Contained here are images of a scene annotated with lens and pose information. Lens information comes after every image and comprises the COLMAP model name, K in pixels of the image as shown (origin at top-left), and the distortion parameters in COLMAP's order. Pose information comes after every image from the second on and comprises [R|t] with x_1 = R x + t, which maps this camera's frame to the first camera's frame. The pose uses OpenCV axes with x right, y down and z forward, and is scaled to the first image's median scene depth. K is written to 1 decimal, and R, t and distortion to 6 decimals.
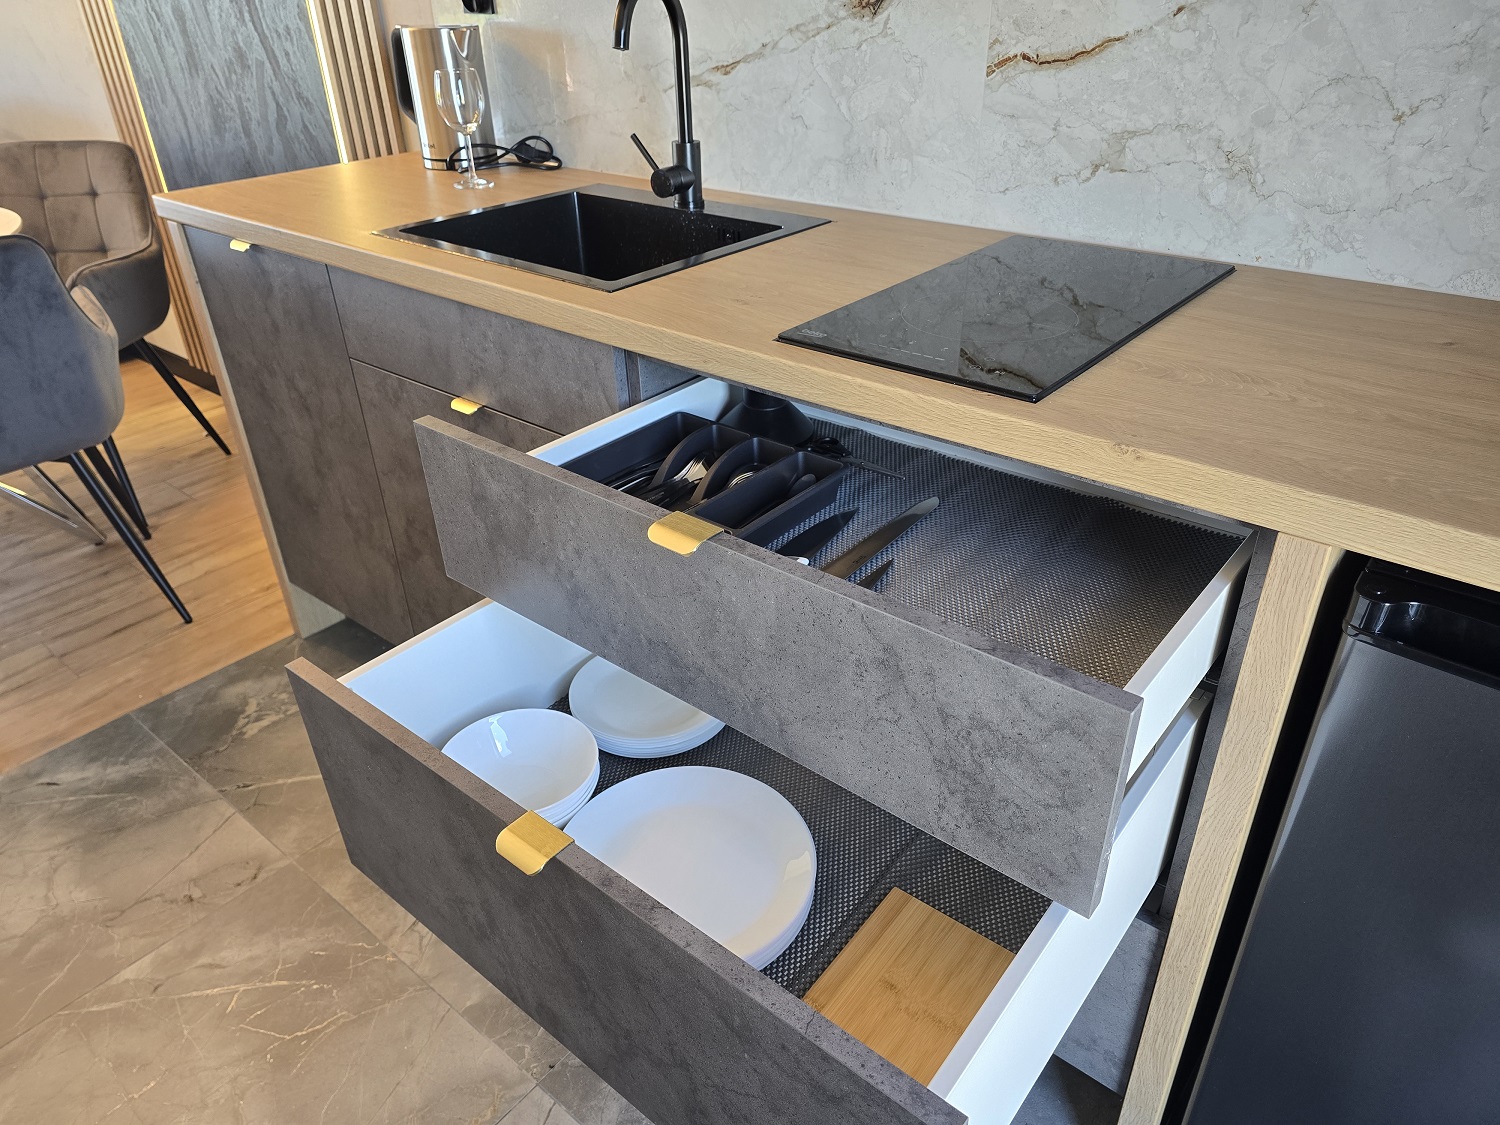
lens RADIAL K [[998.9, 0, 756.1], [0, 998.9, 565.9], [0, 0, 1]] dist [0.066094, -0.064631]
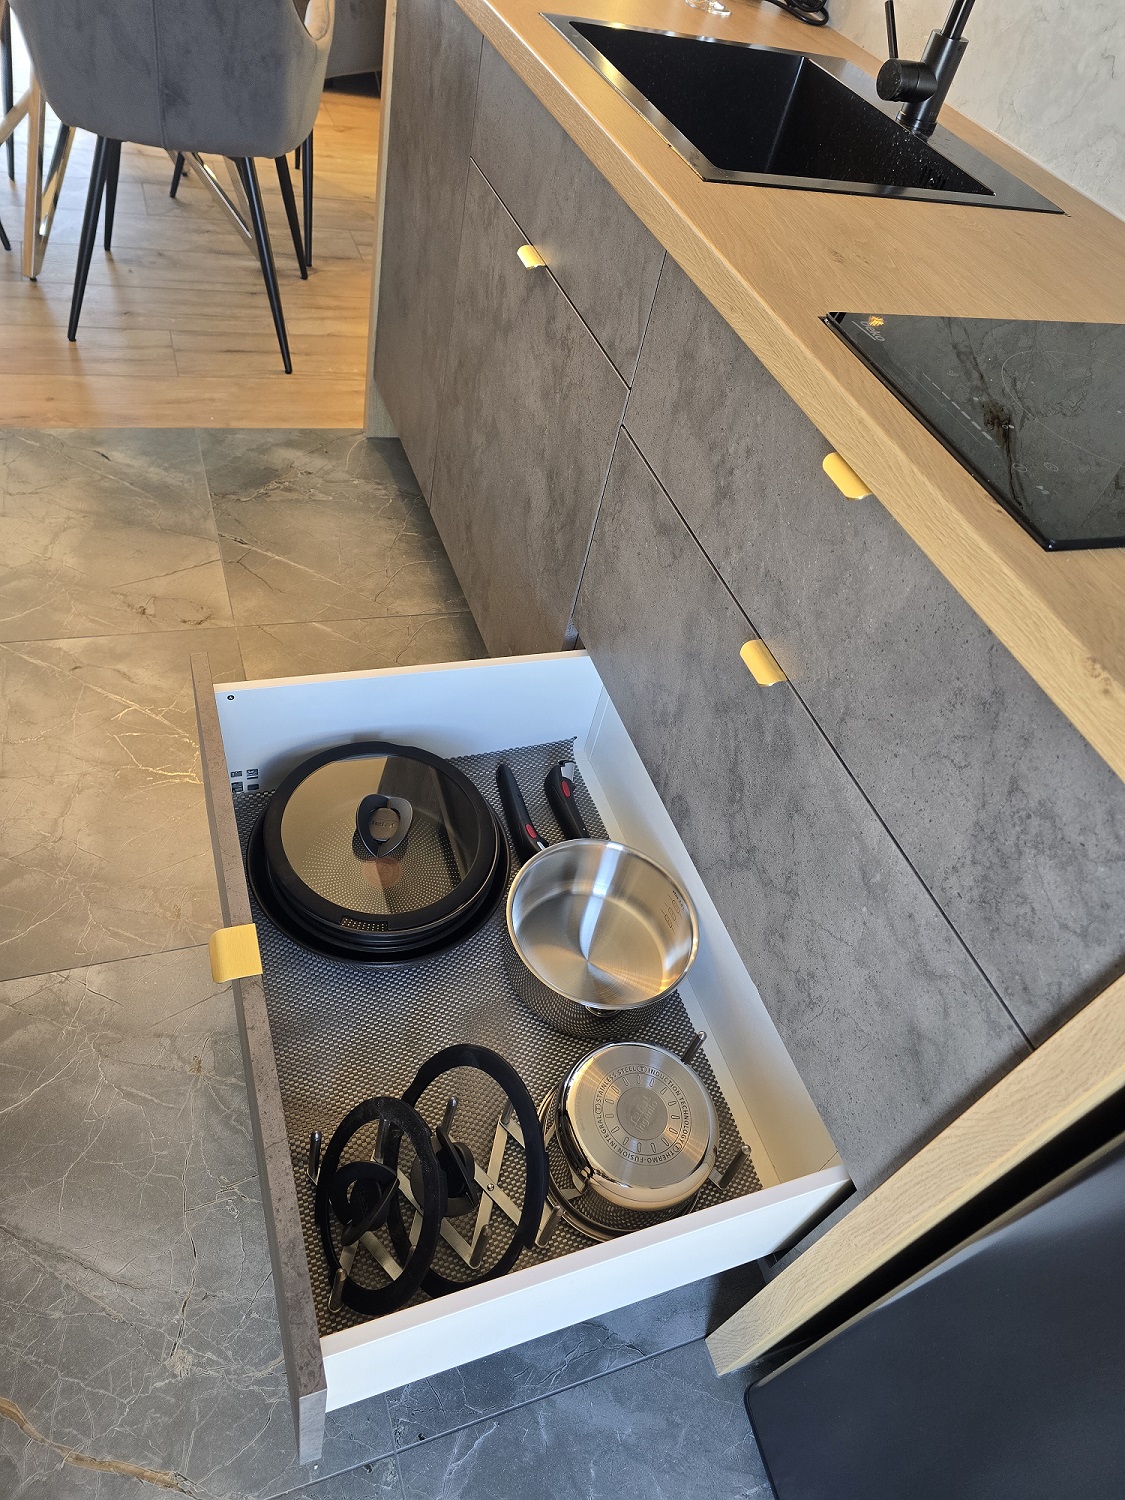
lens RADIAL K [[998.9, 0, 571.8], [0, 998.9, 740.7], [0, 0, 1]] dist [0.066094, -0.064631]
pose [[0.836872, 0.504783, -0.211755, 0.109482], [-0.443855, 0.852145, 0.277203, -0.049598], [0.320373, -0.137995, 0.937186, 0.110681]]
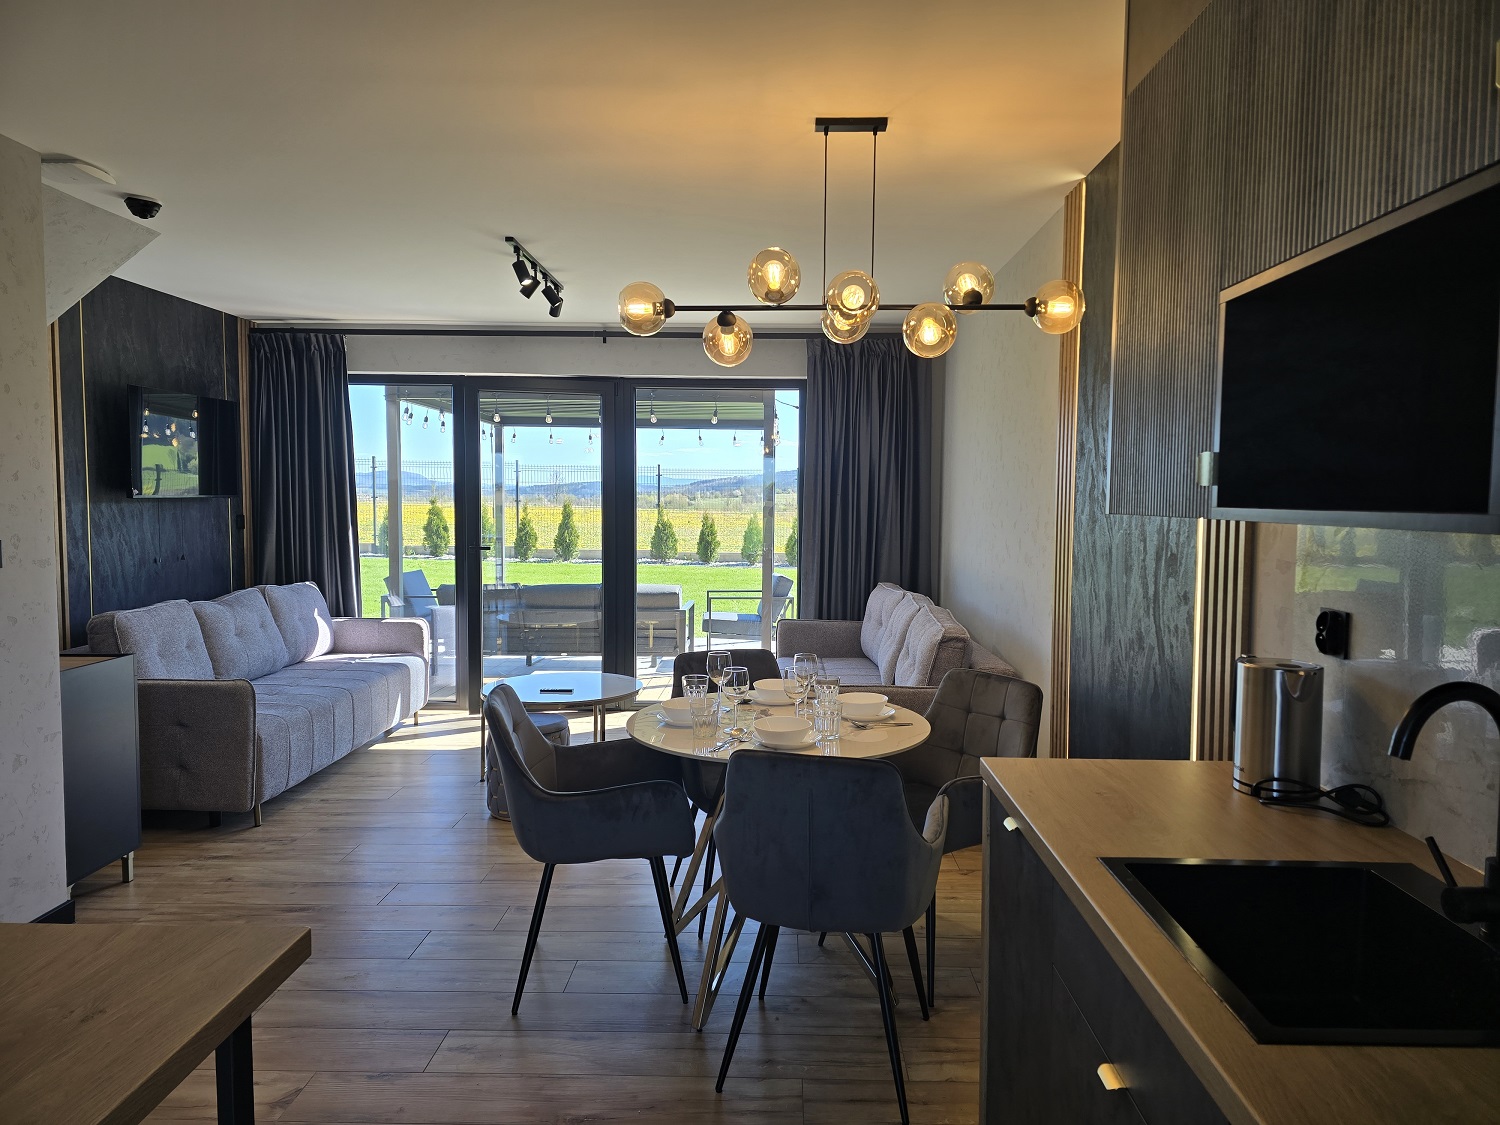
lens RADIAL K [[998.9, 0, 760.9], [0, 998.9, 559.8], [0, 0, 1]] dist [0.066094, -0.064631]
pose [[0.619486, 0.071055, -0.781785, 0.157004], [-0.418764, 0.872271, -0.252549, -0.165088], [0.663983, 0.483834, 0.570115, 0.038087]]
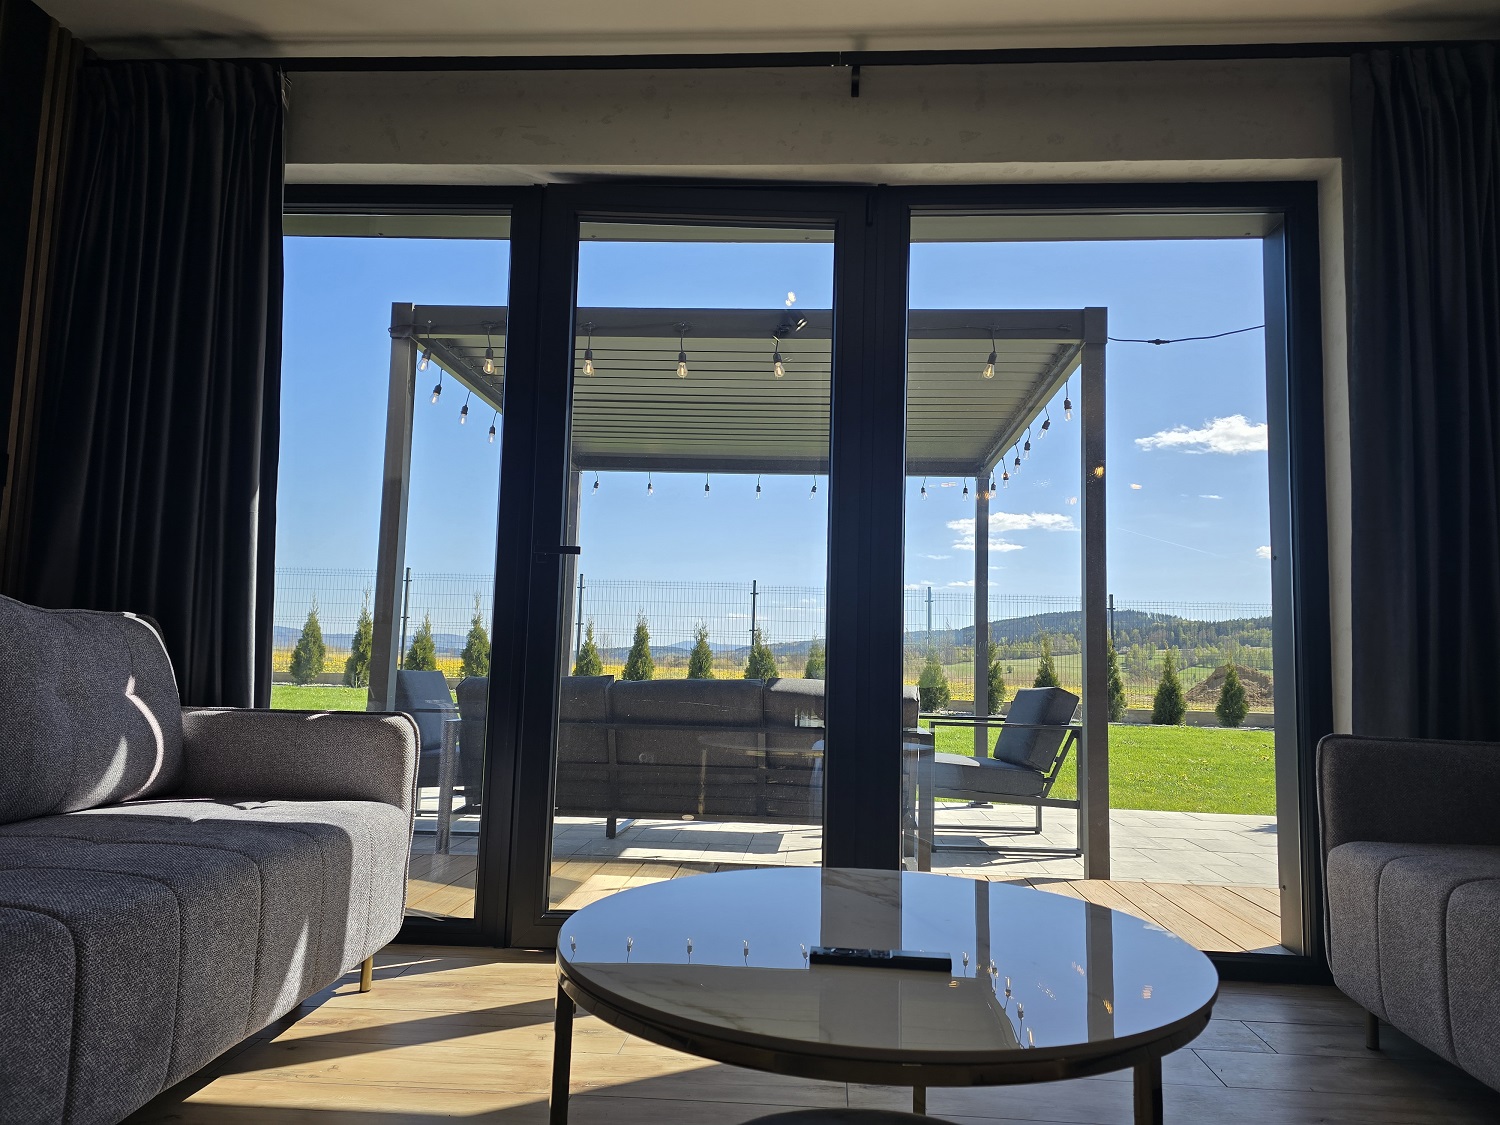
lens RADIAL K [[998.9, 0, 772.1], [0, 998.9, 565.5], [0, 0, 1]] dist [0.066094, -0.064631]
pose [[0.593043, -0.047000, -0.803798, -1.978085], [-0.444959, 0.812877, -0.375821, -0.247705], [0.671053, 0.580536, 0.461158, 0.984697]]
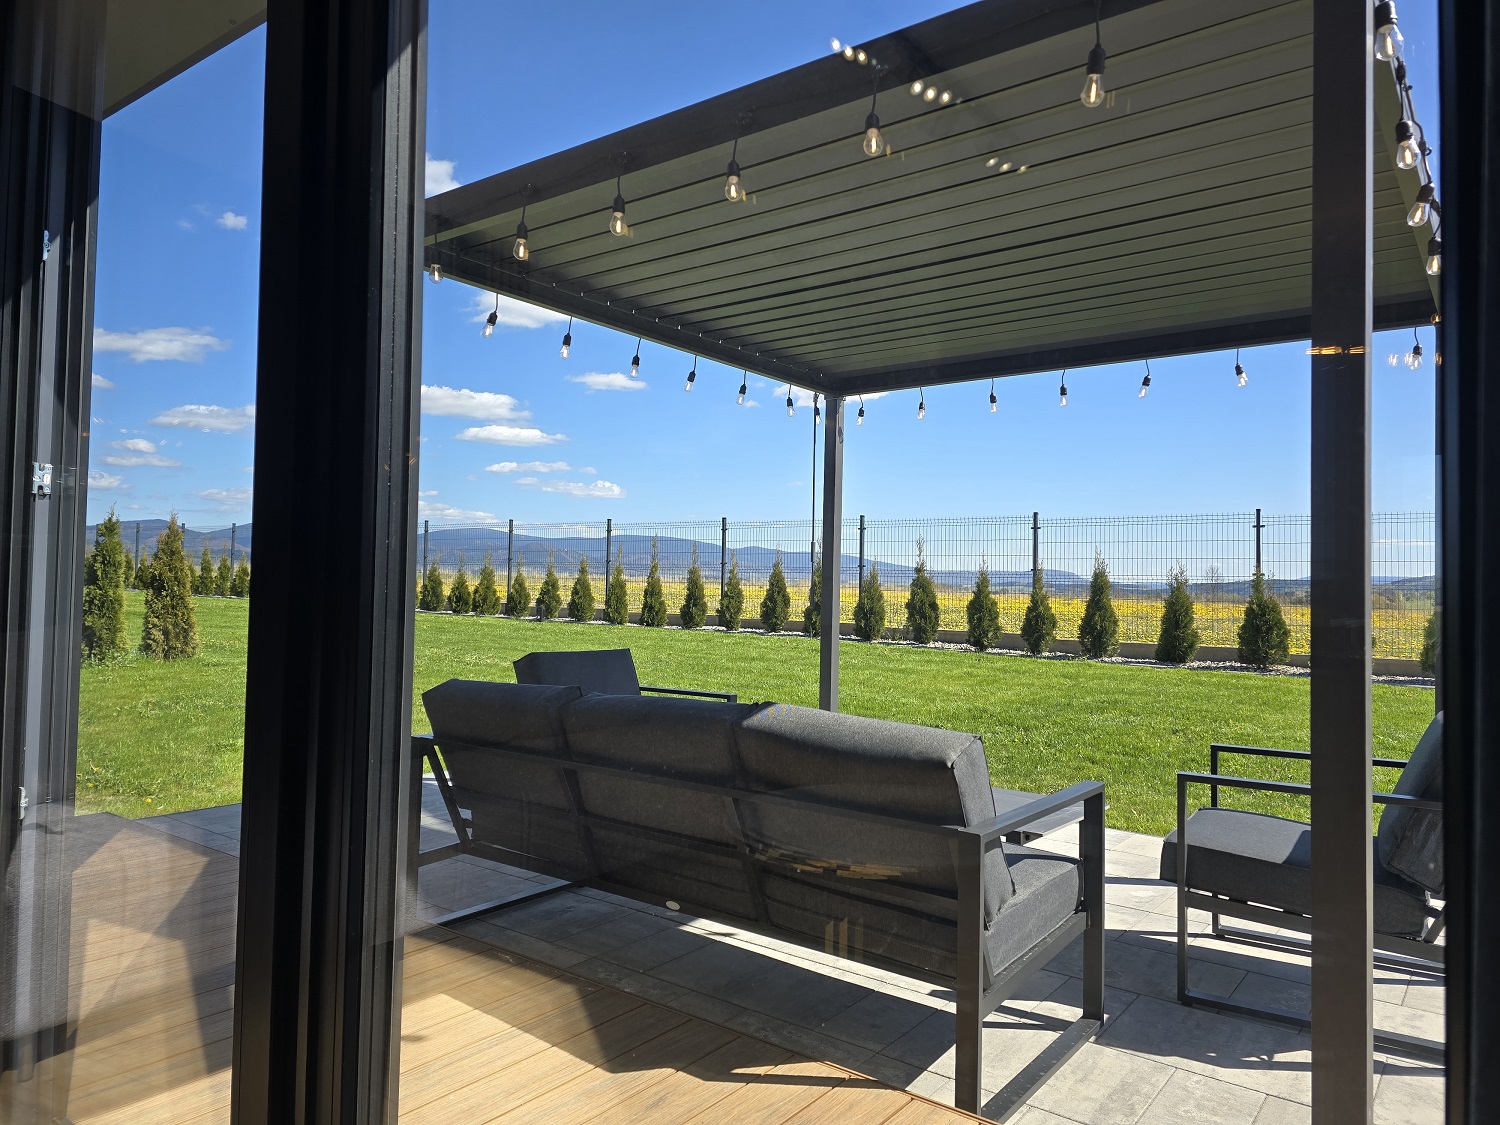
lens RADIAL K [[998.9, 0, 741.6], [0, 998.9, 556.2], [0, 0, 1]] dist [0.066094, -0.064631]
pose [[0.025984, -0.011752, -0.999593, -2.436530], [-0.530479, 0.847365, -0.023752, -1.087989], [0.847300, 0.530881, 0.015783, 2.113698]]
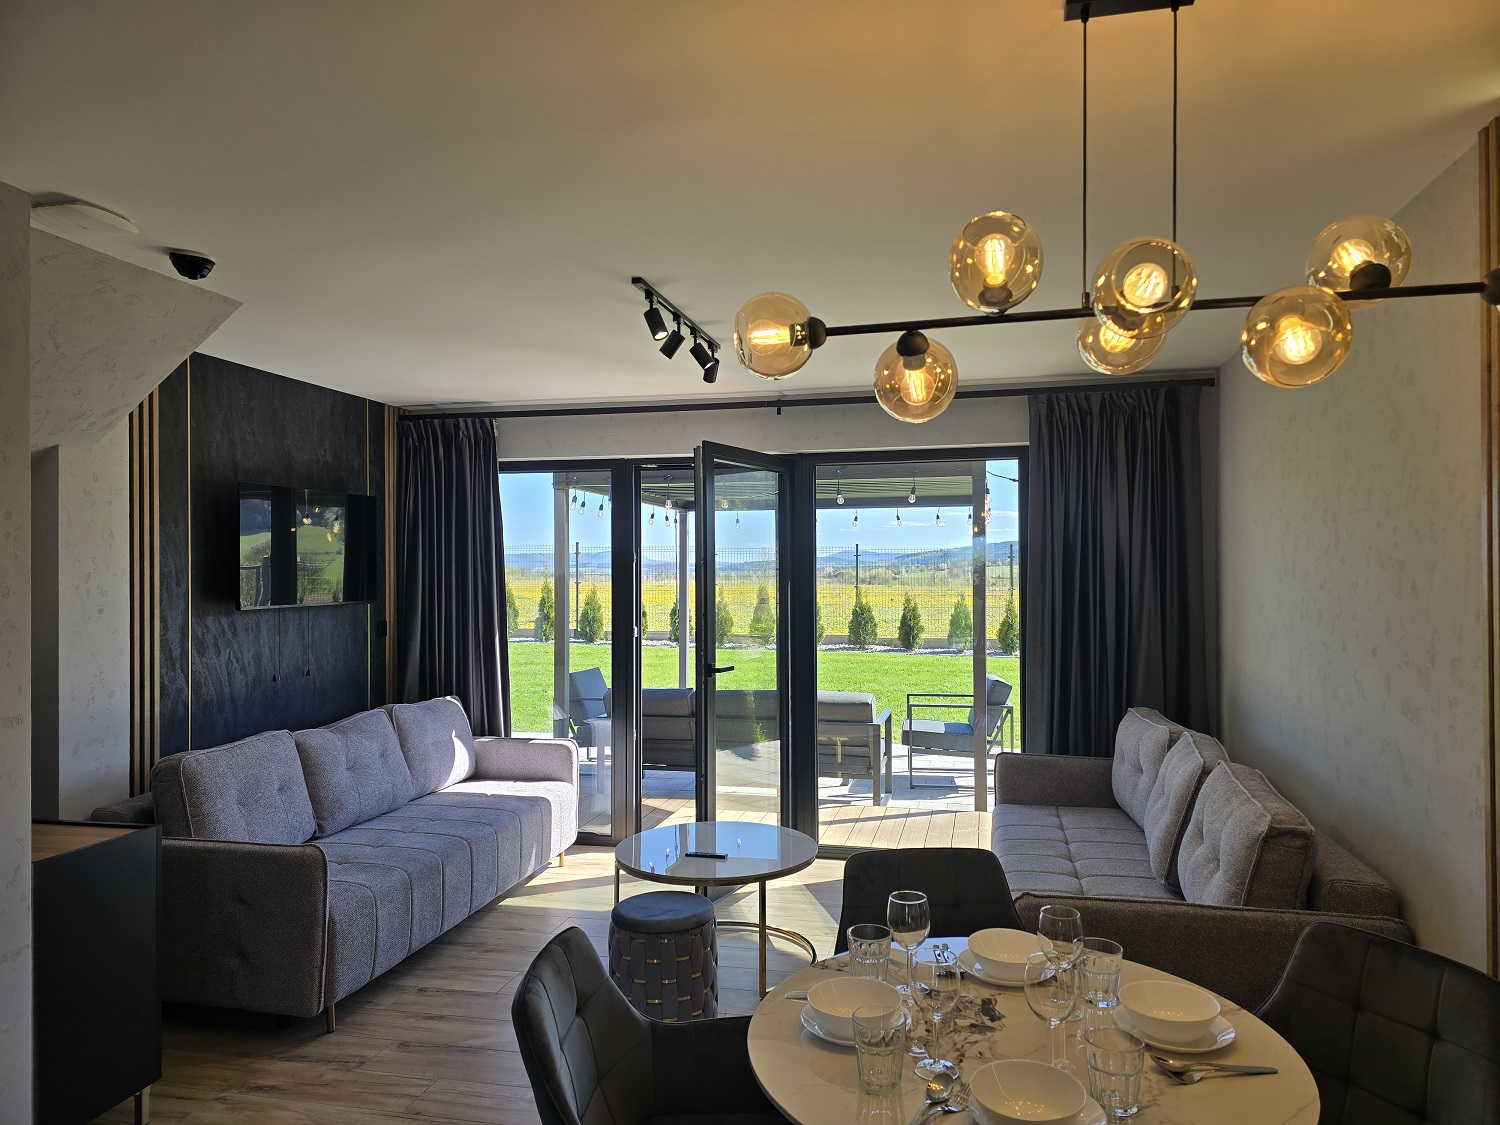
lens RADIAL K [[998.9, 0, 763.9], [0, 998.9, 563.5], [0, 0, 1]] dist [0.066094, -0.064631]
pose [[0.449671, 0.007646, -0.893162, -0.400876], [-0.460563, 0.858761, -0.224524, -0.439938], [0.765296, 0.512319, 0.389681, 0.376202]]
